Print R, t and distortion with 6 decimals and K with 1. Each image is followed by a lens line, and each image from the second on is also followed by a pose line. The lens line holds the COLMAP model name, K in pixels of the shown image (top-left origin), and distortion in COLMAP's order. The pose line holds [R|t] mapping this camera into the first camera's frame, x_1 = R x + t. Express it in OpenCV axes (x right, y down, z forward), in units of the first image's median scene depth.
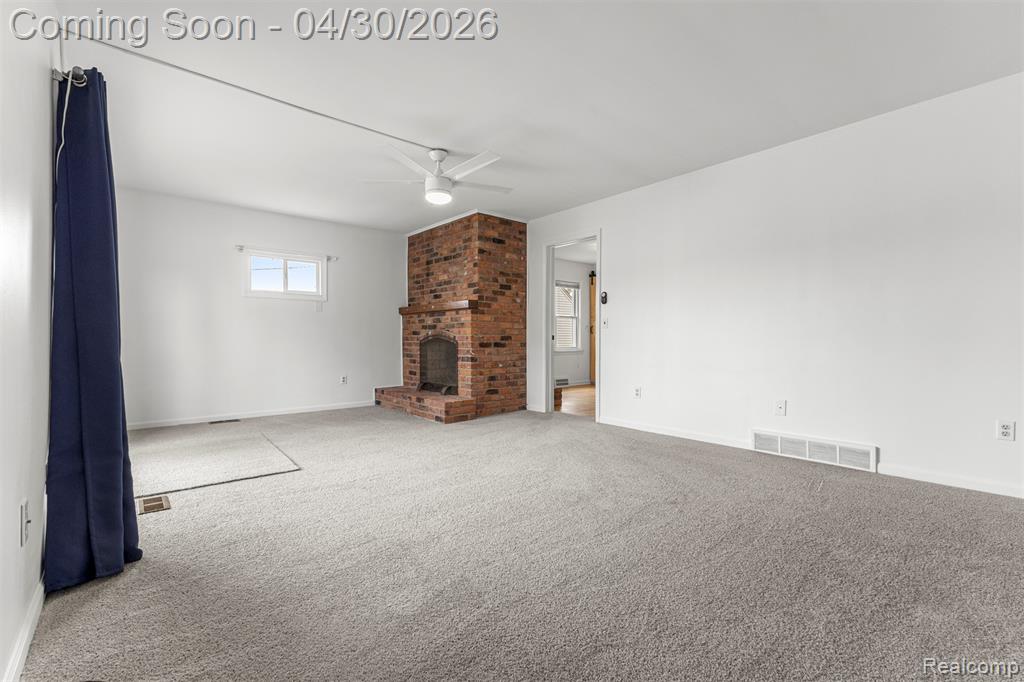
lens RADIAL K [[446.6, 0, 511.5], [0, 446.6, 342.3], [0, 0, 1]] dist [0.008478, -0.001745]
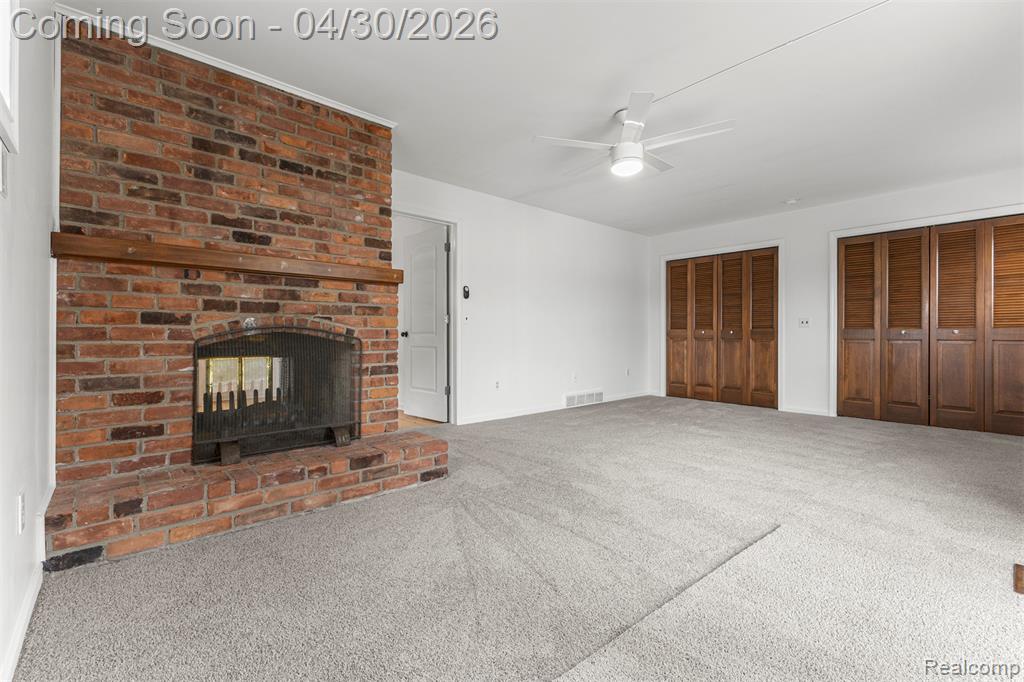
lens RADIAL K [[446.6, 0, 511.4], [0, 446.6, 334.6], [0, 0, 1]] dist [0.008478, -0.001745]
pose [[-0.020401, 0.002955, 0.999788, -0.627738], [0.007259, 0.999970, -0.002808, -0.004855], [-0.999766, 0.007200, -0.020422, 0.773764]]
